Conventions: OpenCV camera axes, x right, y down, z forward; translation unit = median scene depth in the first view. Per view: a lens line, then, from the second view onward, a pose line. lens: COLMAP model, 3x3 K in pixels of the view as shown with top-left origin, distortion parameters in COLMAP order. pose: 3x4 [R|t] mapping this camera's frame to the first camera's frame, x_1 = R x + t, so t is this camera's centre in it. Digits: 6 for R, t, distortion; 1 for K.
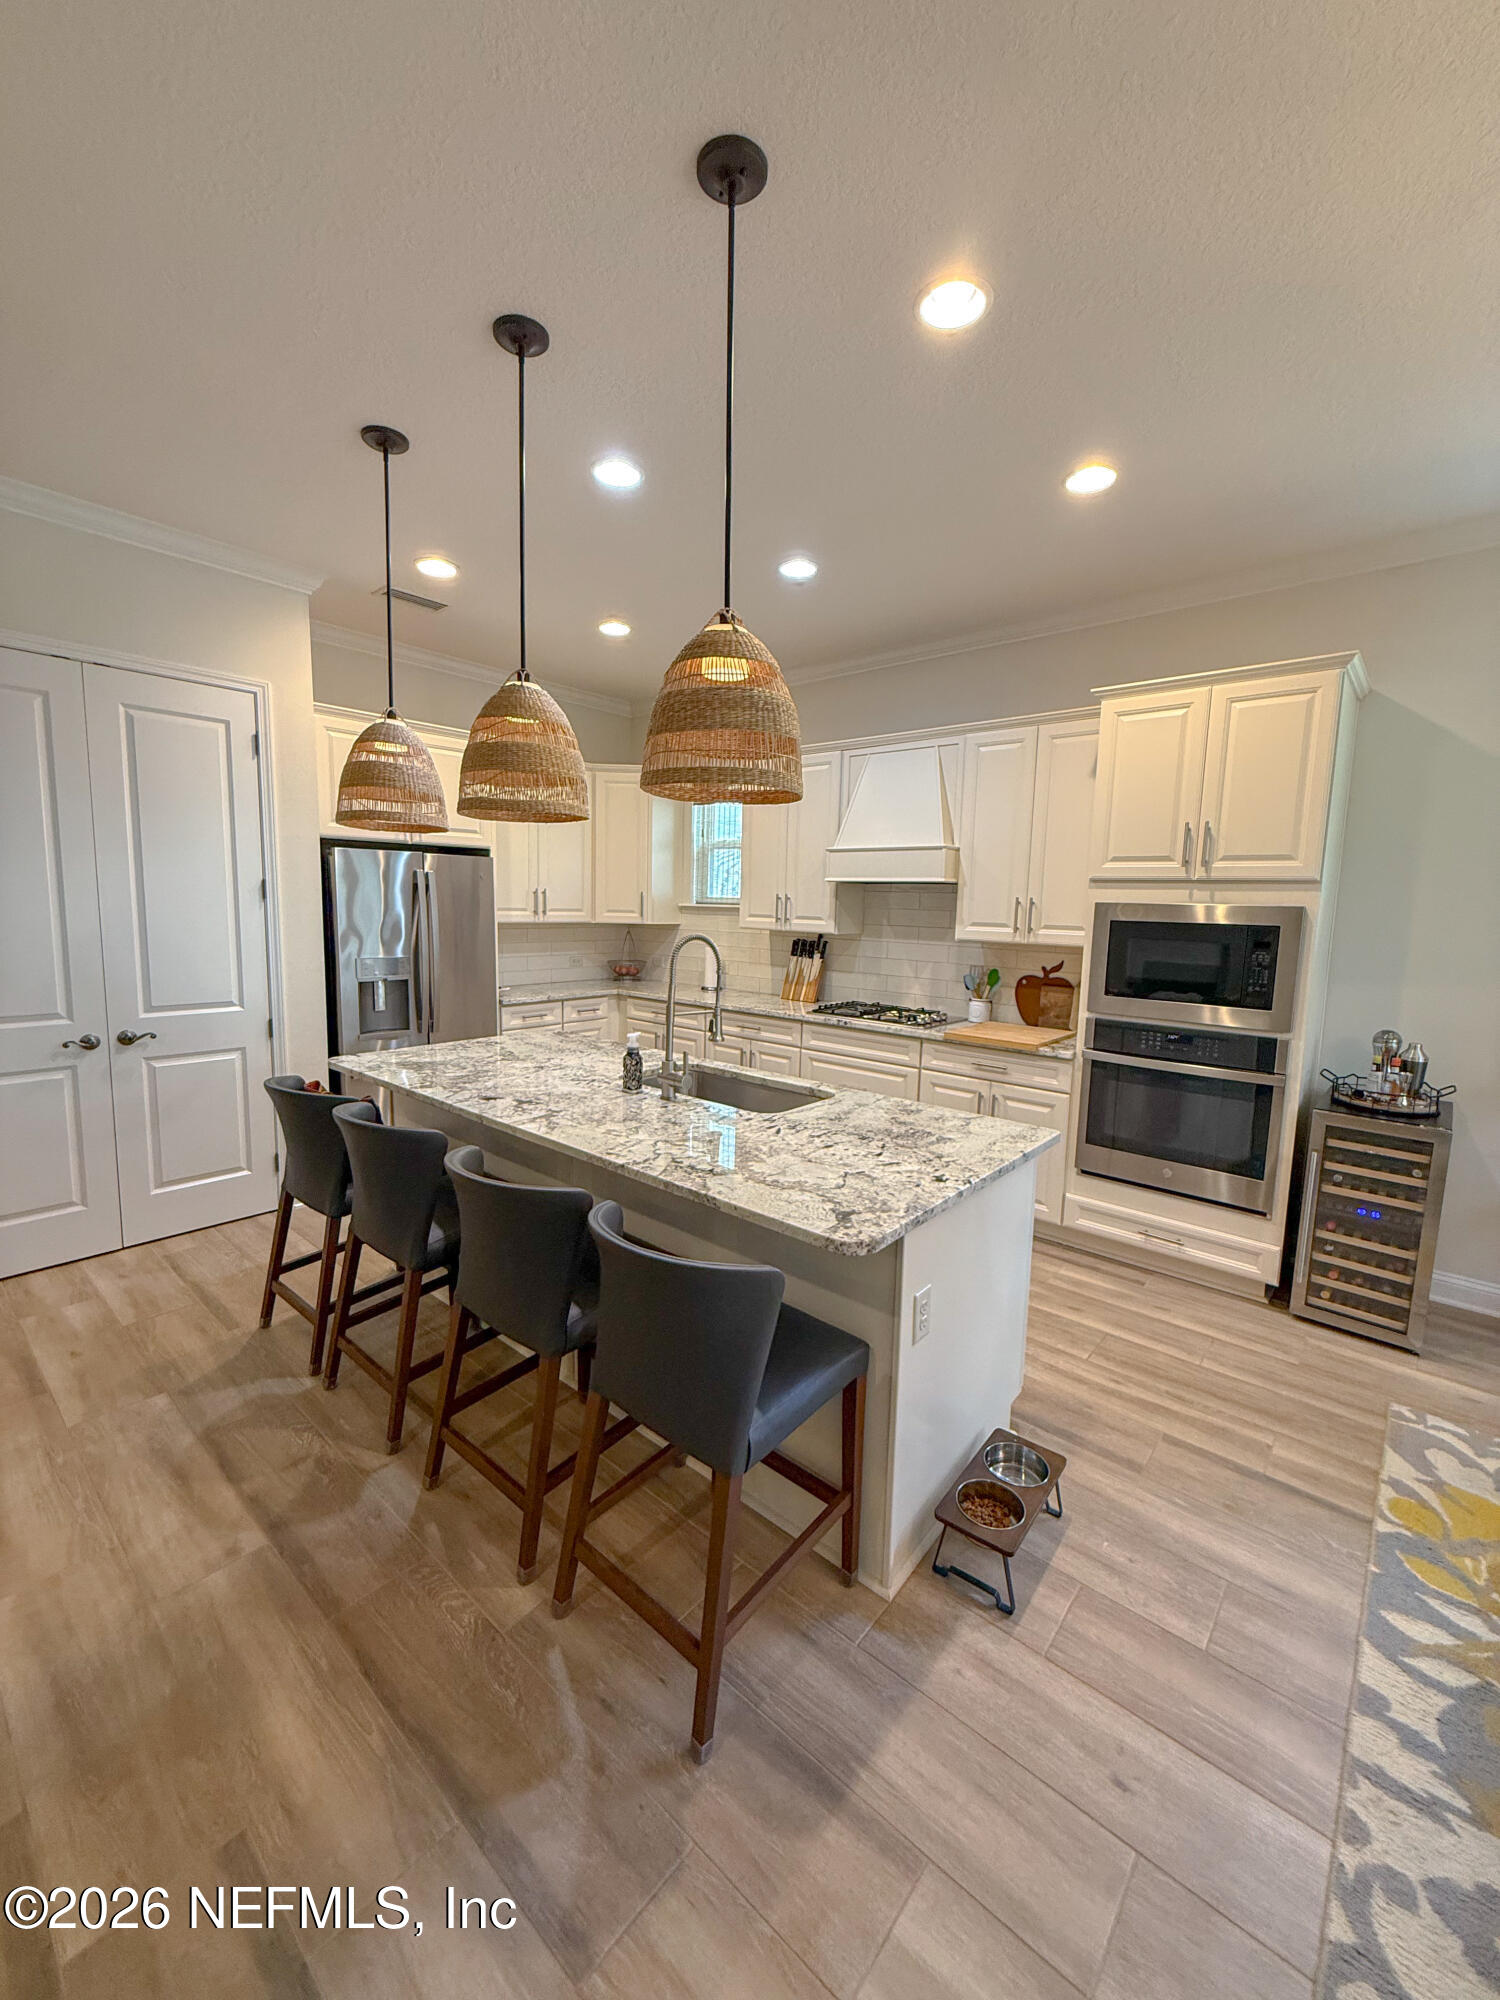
lens RADIAL K [[797.7, 0, 744.9], [0, 797.7, 993.4], [0, 0, 1]] dist [0.000577, -0.000037]
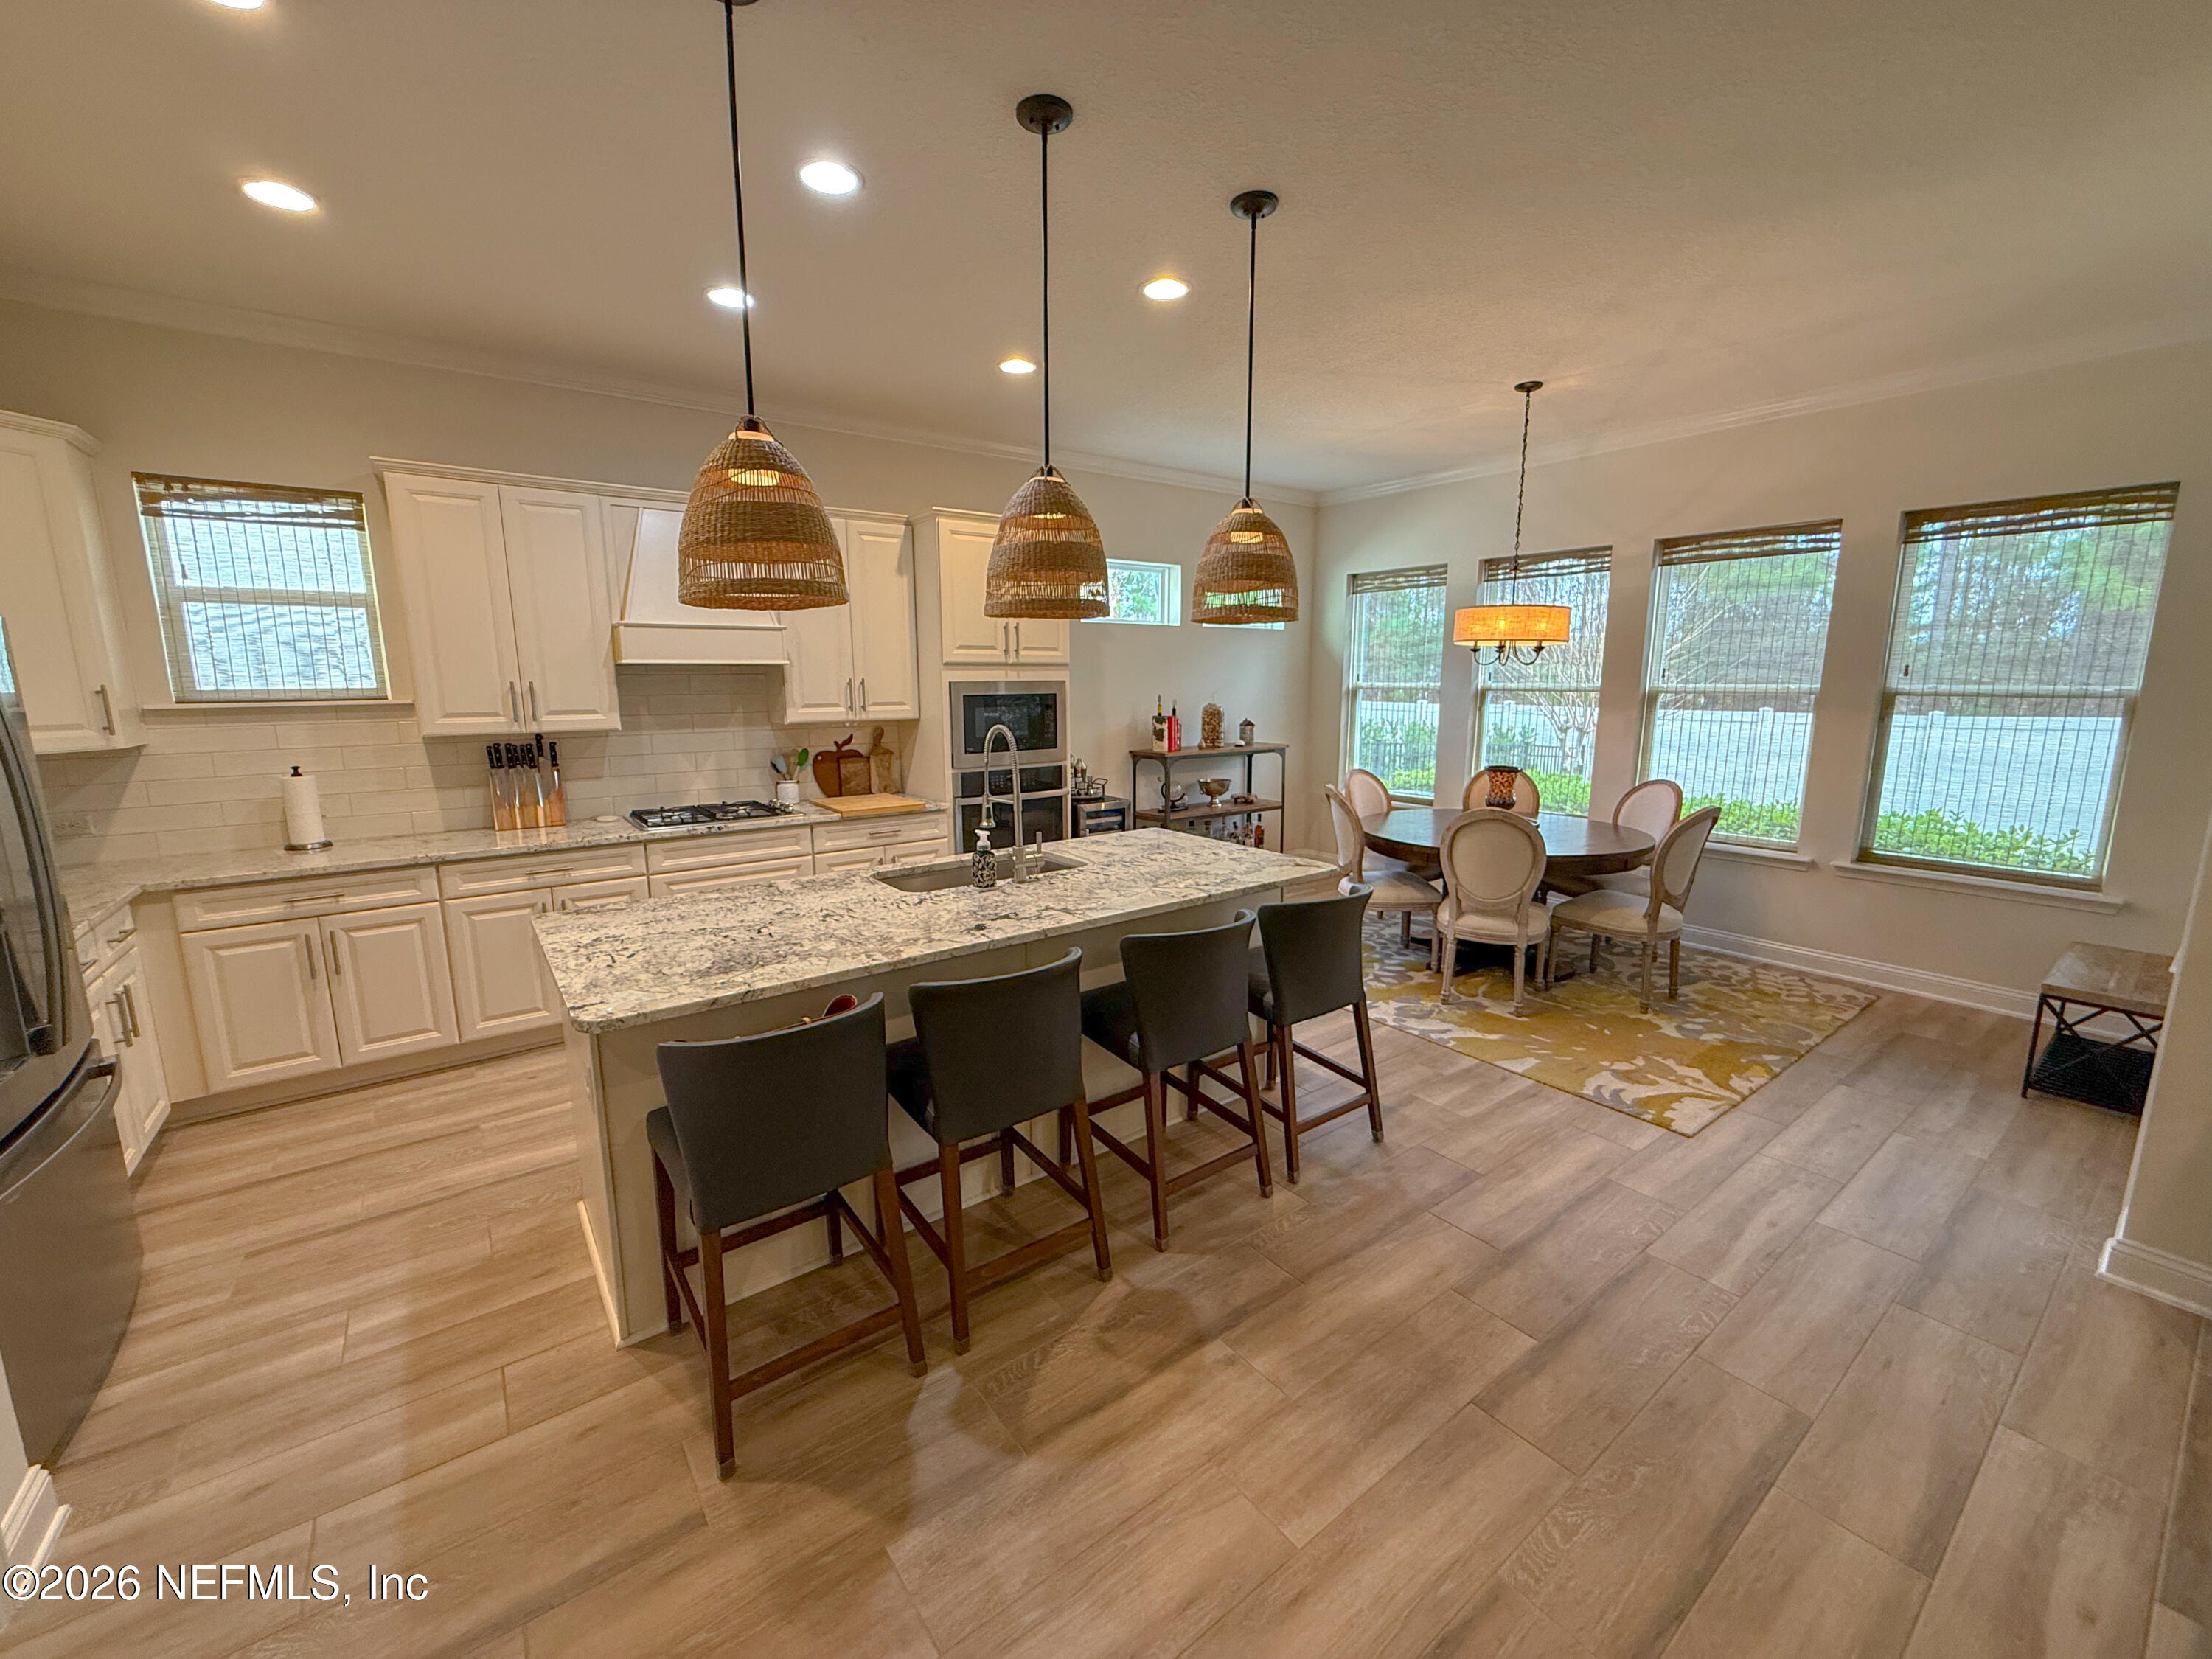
lens RADIAL K [[882.2, 0, 1101.9], [0, 882.2, 830.6], [0, 0, 1]] dist [0.000577, -0.000037]
pose [[0.212954, -0.193885, 0.957632, -0.935613], [0.125106, 0.977457, 0.170078, -0.095615], [-0.969019, 0.083587, 0.232410, 0.488221]]
